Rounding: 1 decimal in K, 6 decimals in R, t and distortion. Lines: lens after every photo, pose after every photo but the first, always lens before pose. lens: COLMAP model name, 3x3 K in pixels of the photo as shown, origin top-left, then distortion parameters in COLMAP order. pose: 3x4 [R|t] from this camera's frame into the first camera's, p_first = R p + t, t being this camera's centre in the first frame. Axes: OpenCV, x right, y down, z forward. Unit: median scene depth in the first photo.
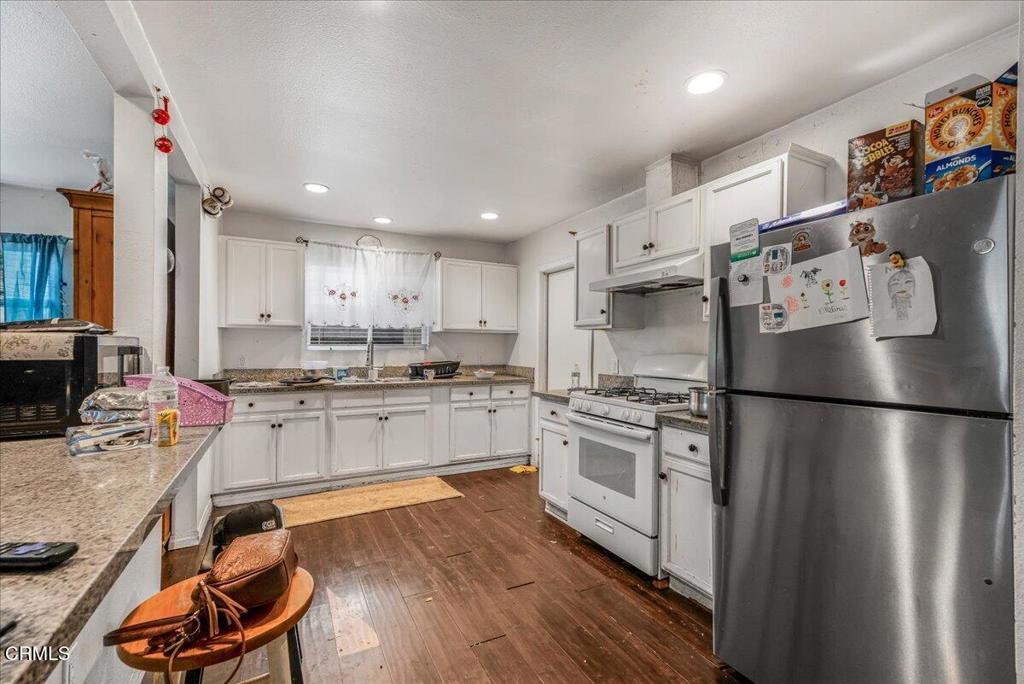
lens RADIAL K [[439.0, 0, 513.2], [0, 439.0, 344.0], [0, 0, 1]] dist [0.003169, -0.000176]
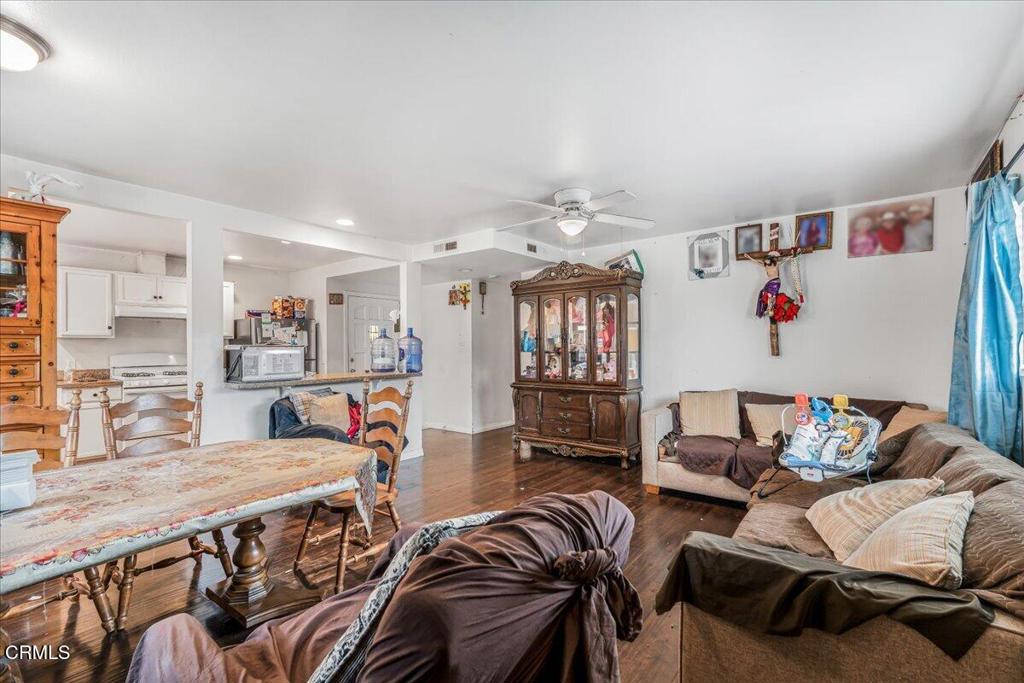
lens RADIAL K [[439.0, 0, 515.6], [0, 439.0, 345.4], [0, 0, 1]] dist [0.003169, -0.000176]
pose [[-0.402102, -0.000396, 0.915595, -1.655034], [-0.000643, 1.000000, 0.000150, -0.010231], [-0.915595, -0.000529, -0.402102, 0.271384]]
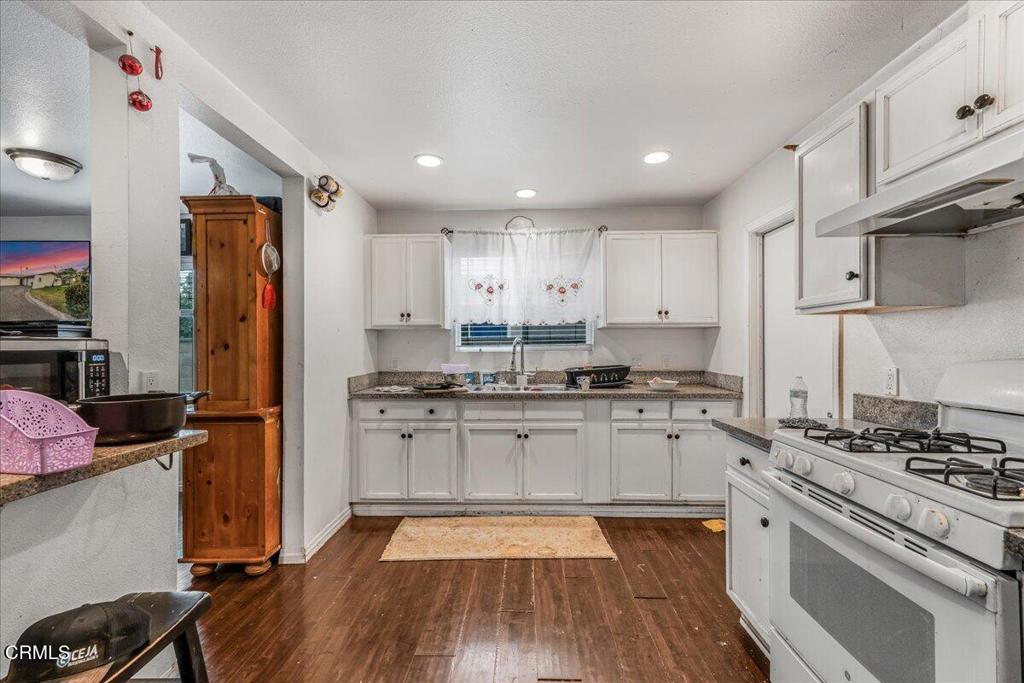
lens RADIAL K [[439.0, 0, 515.6], [0, 439.0, 345.0], [0, 0, 1]] dist [0.003169, -0.000176]
pose [[0.870641, -0.011374, -0.491787, 0.102148], [0.012611, 0.999920, -0.000801, 0.002501], [0.491757, -0.005505, 0.870715, 0.325019]]
